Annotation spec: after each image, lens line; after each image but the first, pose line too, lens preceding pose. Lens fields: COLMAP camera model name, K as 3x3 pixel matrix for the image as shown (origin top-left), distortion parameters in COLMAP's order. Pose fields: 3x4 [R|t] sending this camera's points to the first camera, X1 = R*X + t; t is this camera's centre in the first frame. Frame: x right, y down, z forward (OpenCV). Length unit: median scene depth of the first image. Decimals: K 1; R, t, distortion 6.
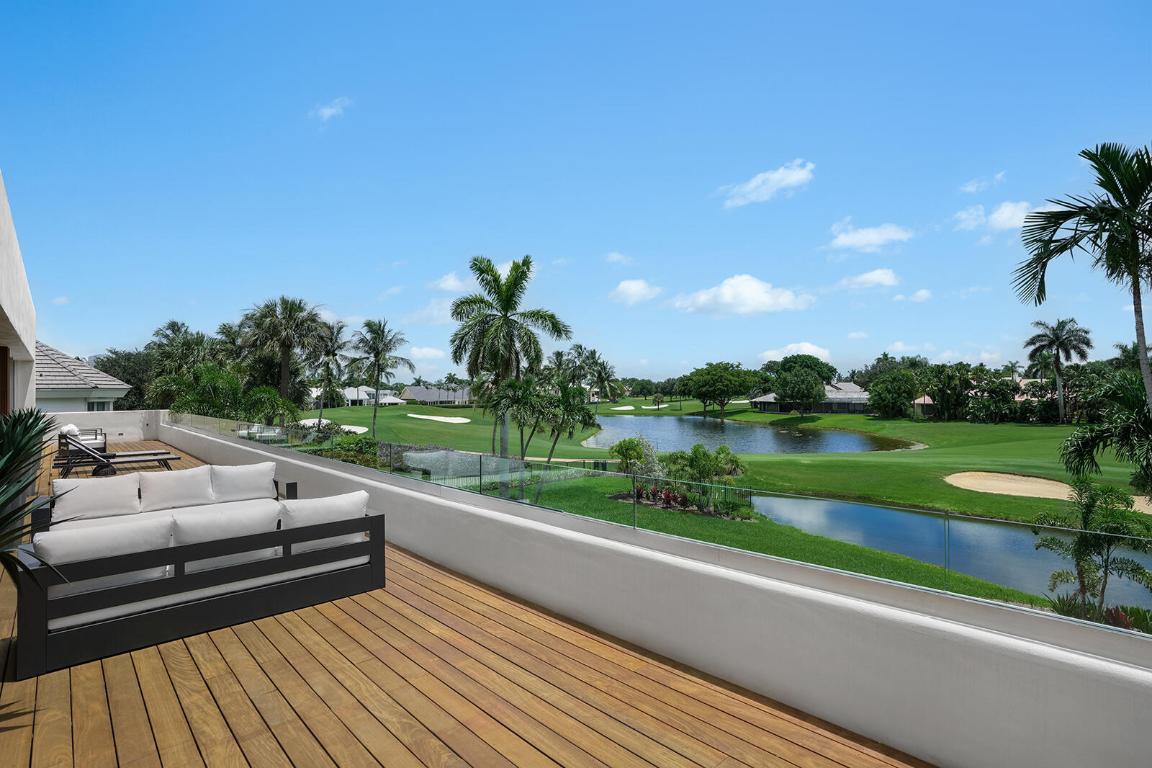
lens RADIAL K [[590.2, 0, 578.5], [0, 590.2, 387.3], [0, 0, 1]] dist [-0.001321, 0.002126]
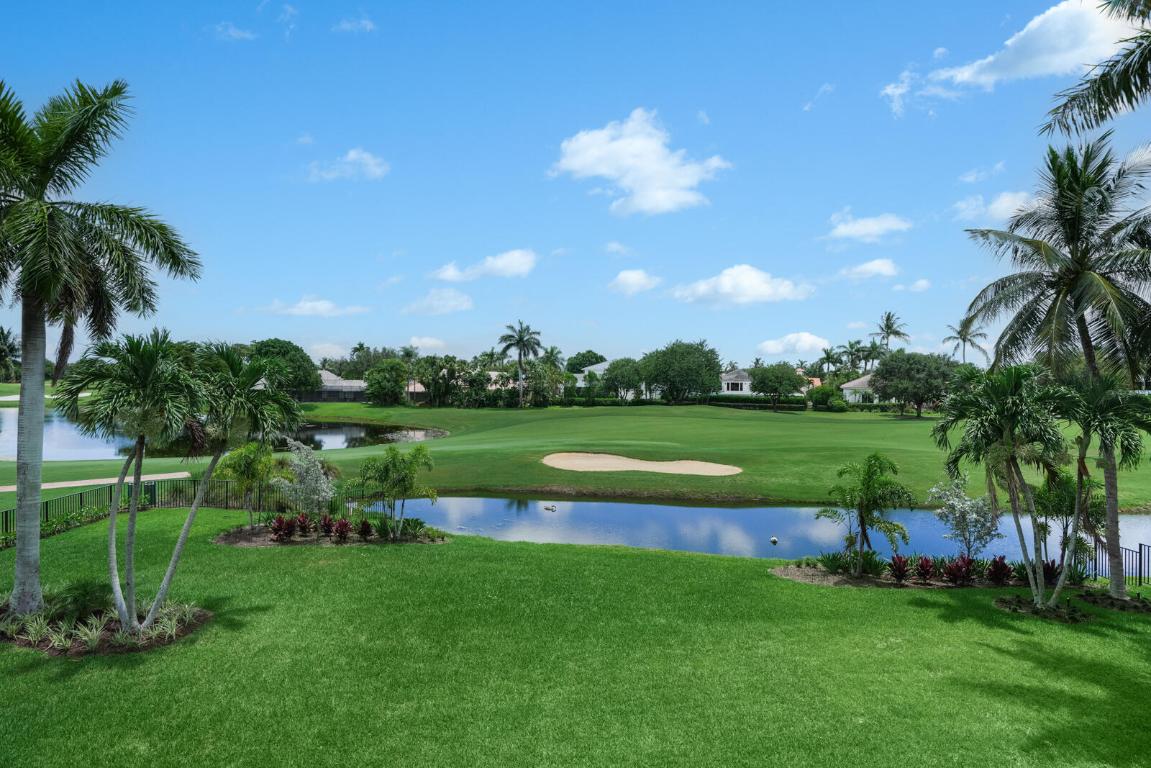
lens RADIAL K [[579.3, 0, 574.9], [0, 579.3, 394.3], [0, 0, 1]] dist [-0.023644, 0.005799]
pose [[0.638755, -0.003329, 0.769403, -0.048439], [-0.021613, 0.999518, 0.022268, 0.002728], [-0.769106, -0.030853, 0.638376, 0.093558]]
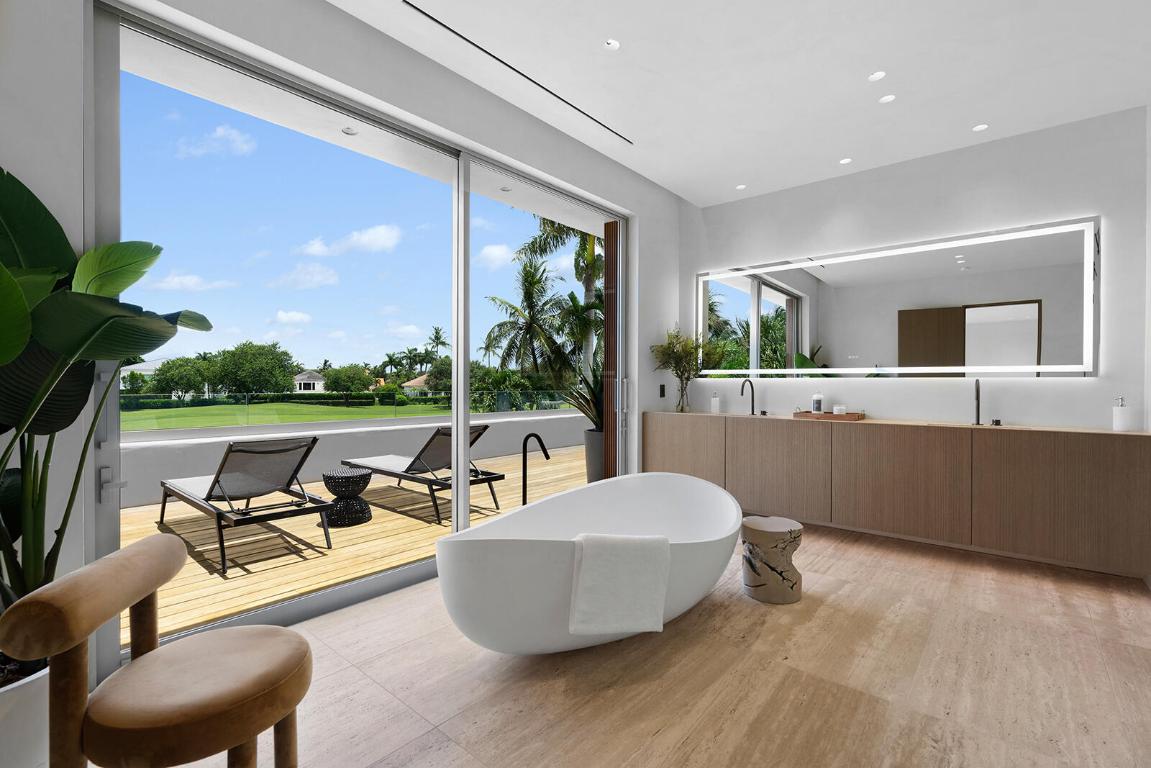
lens RADIAL K [[517.6, 0, 586.4], [0, 517.6, 383.3], [0, 0, 1]] dist [-0.001786, -0.000771]
pose [[-0.088509, 0.008135, 0.996042, -0.123162], [-0.009070, 0.999919, -0.008973, 0.004875], [-0.996034, -0.009828, -0.088428, 0.083607]]
